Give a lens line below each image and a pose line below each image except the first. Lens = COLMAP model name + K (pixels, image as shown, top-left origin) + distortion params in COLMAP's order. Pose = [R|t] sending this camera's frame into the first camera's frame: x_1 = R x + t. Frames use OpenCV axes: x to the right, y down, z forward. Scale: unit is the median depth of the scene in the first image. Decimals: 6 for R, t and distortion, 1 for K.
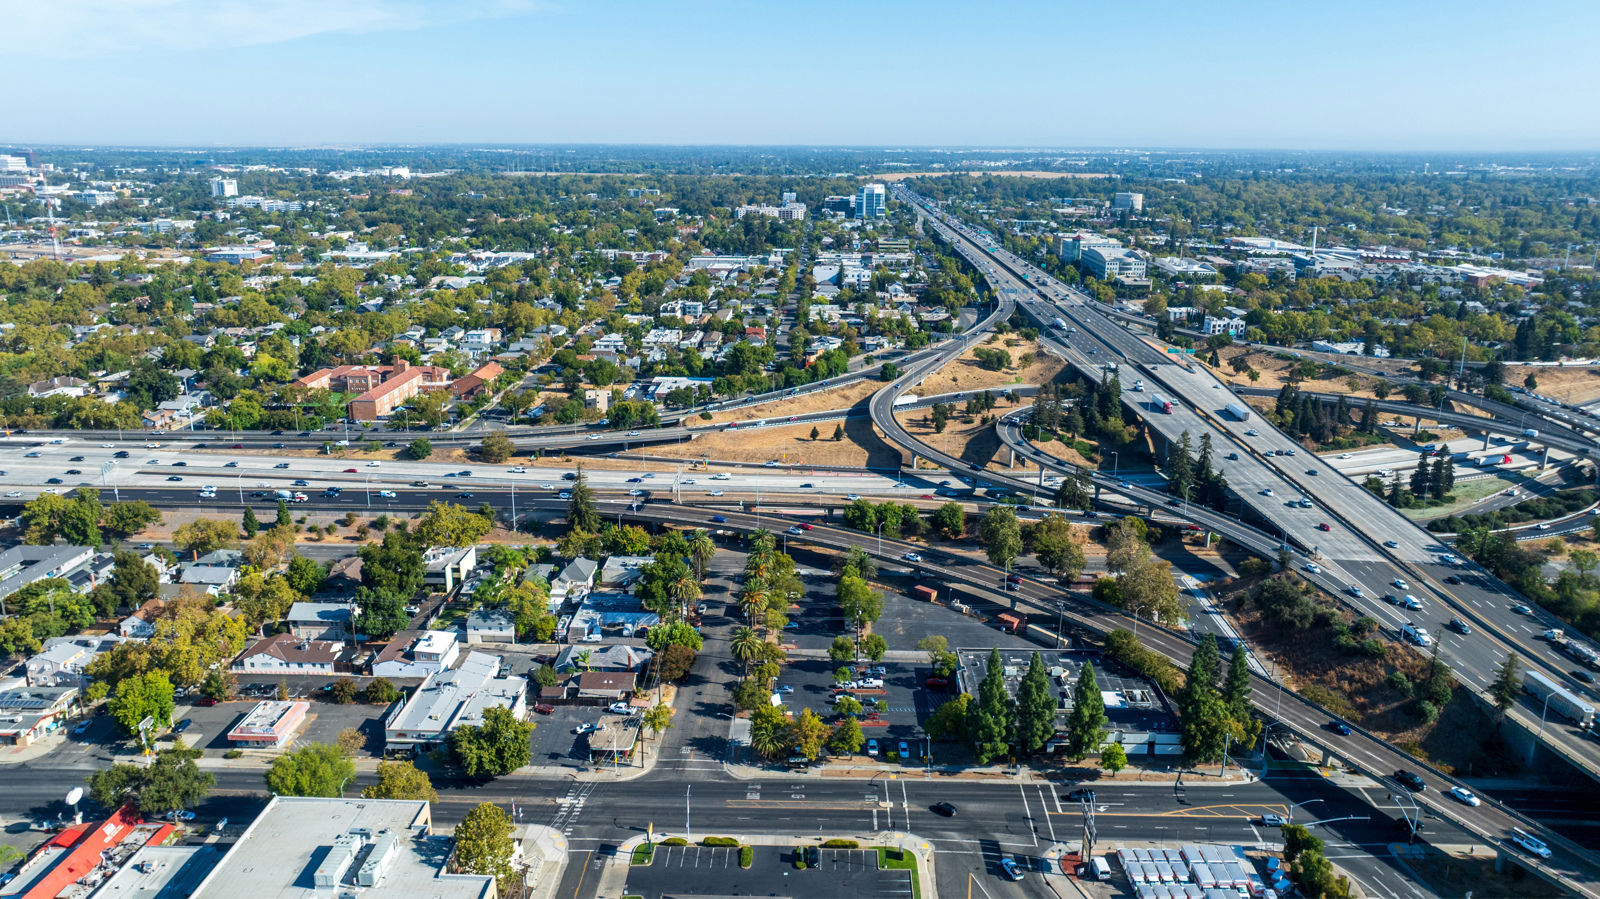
lens RADIAL K [[1122.6, 0, 802.5], [0, 1122.6, 445.9], [0, 0, 1]] dist [-0.025722, 0.008989]
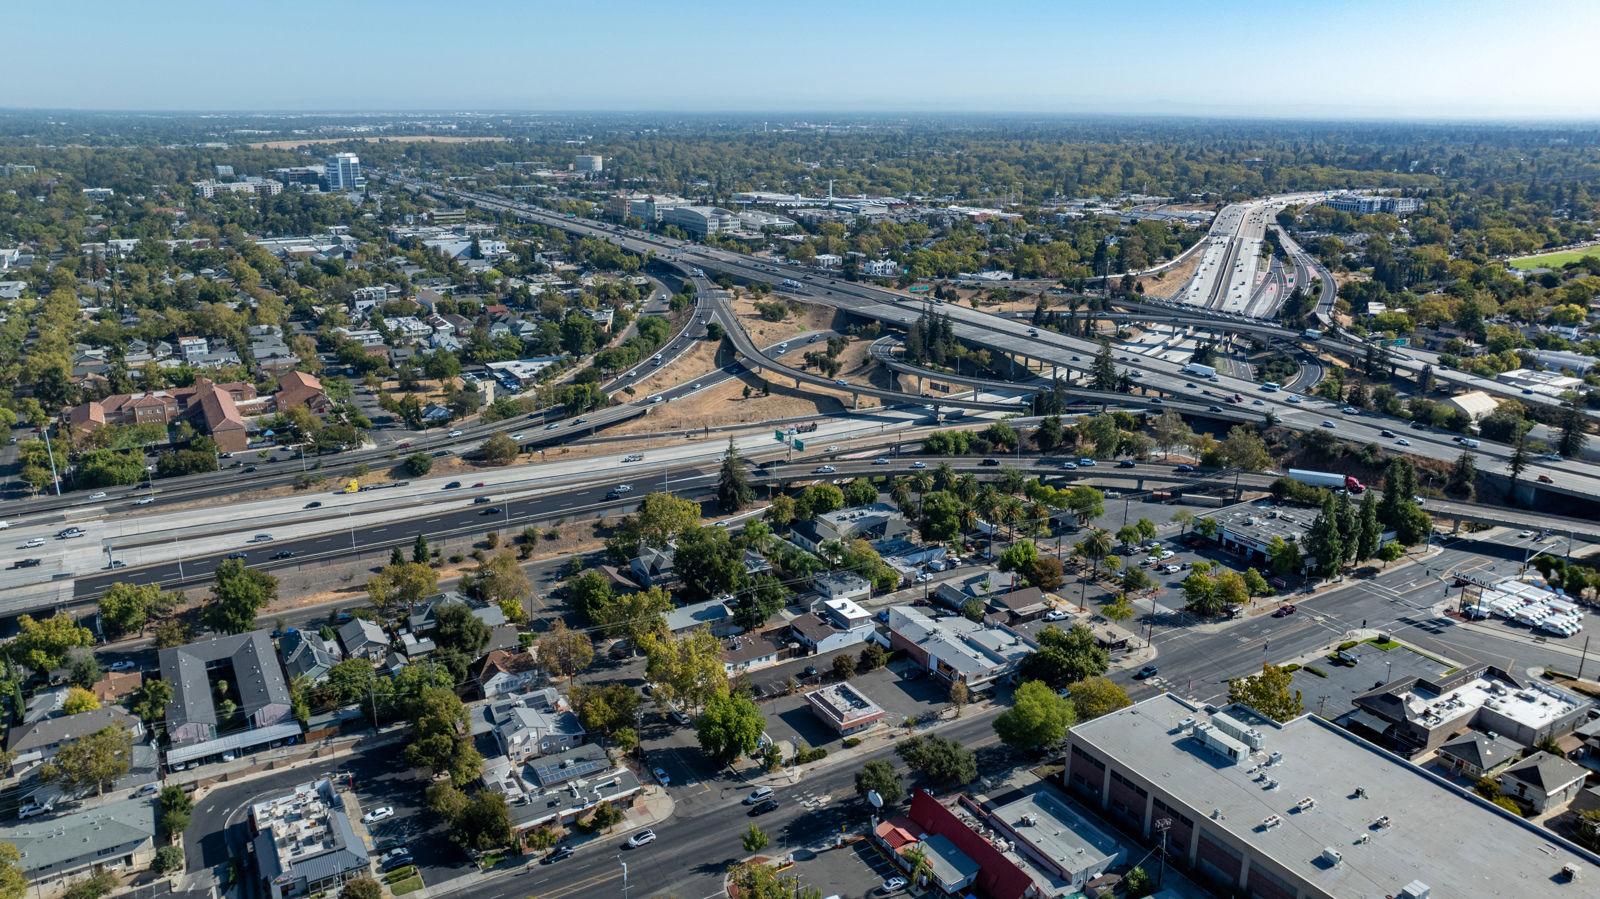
lens RADIAL K [[1122.6, 0, 802.5], [0, 1122.6, 445.9], [0, 0, 1]] dist [-0.025722, 0.008989]
pose [[0.842286, -0.157565, 0.515488, -0.706630], [0.141178, 0.987425, 0.071139, -0.040860], [-0.520214, 0.012856, 0.853939, 0.118235]]
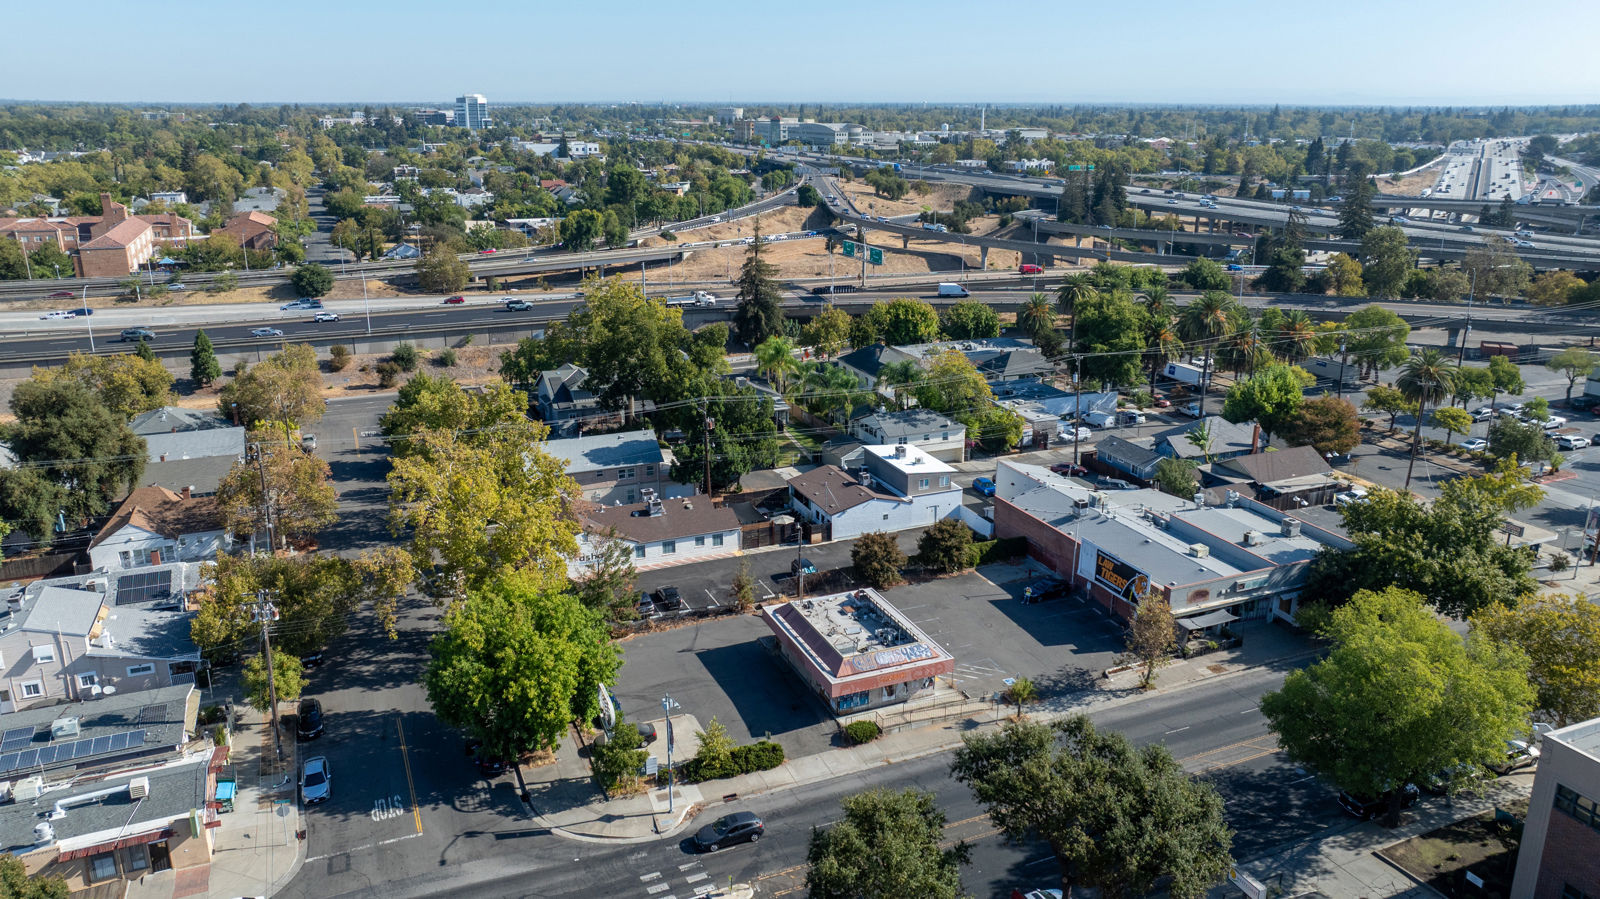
lens RADIAL K [[1122.6, 0, 802.5], [0, 1122.6, 445.9], [0, 0, 1]] dist [-0.025722, 0.008989]
pose [[0.909154, -0.125211, 0.397191, -0.460620], [0.111388, 0.992095, 0.057788, 0.110692], [-0.401287, -0.008296, 0.915915, 0.462357]]
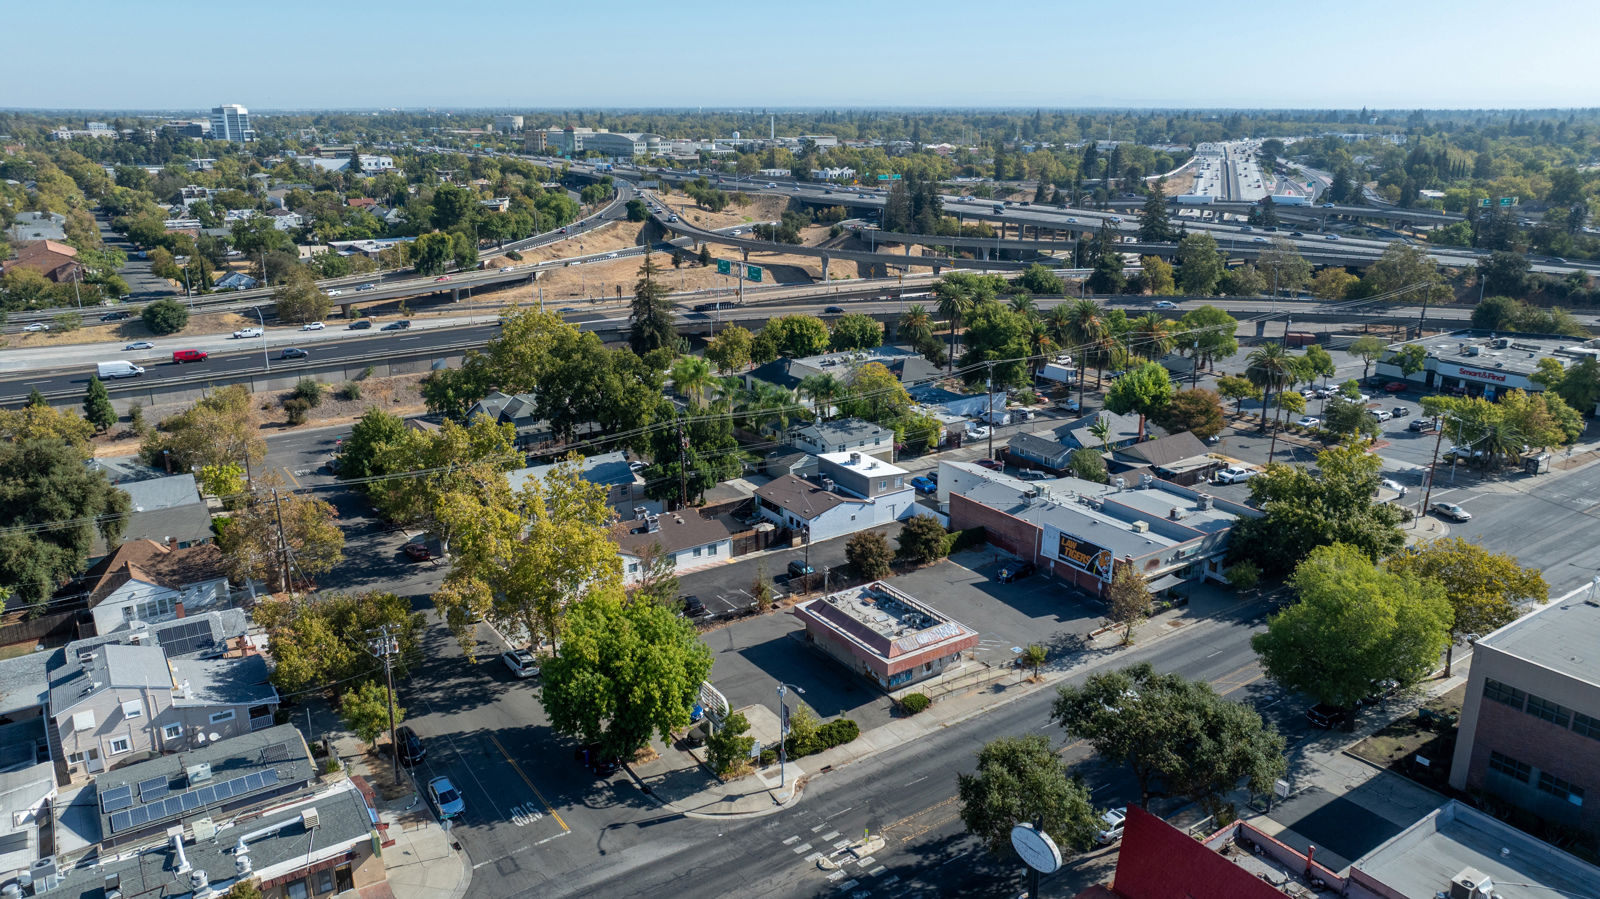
lens RADIAL K [[1122.6, 0, 802.5], [0, 1122.6, 445.9], [0, 0, 1]] dist [-0.025722, 0.008989]
pose [[0.810856, -0.175255, 0.558389, -0.532709], [0.158031, 0.984234, 0.079428, 0.096666], [-0.563505, 0.023838, 0.825768, 0.461562]]
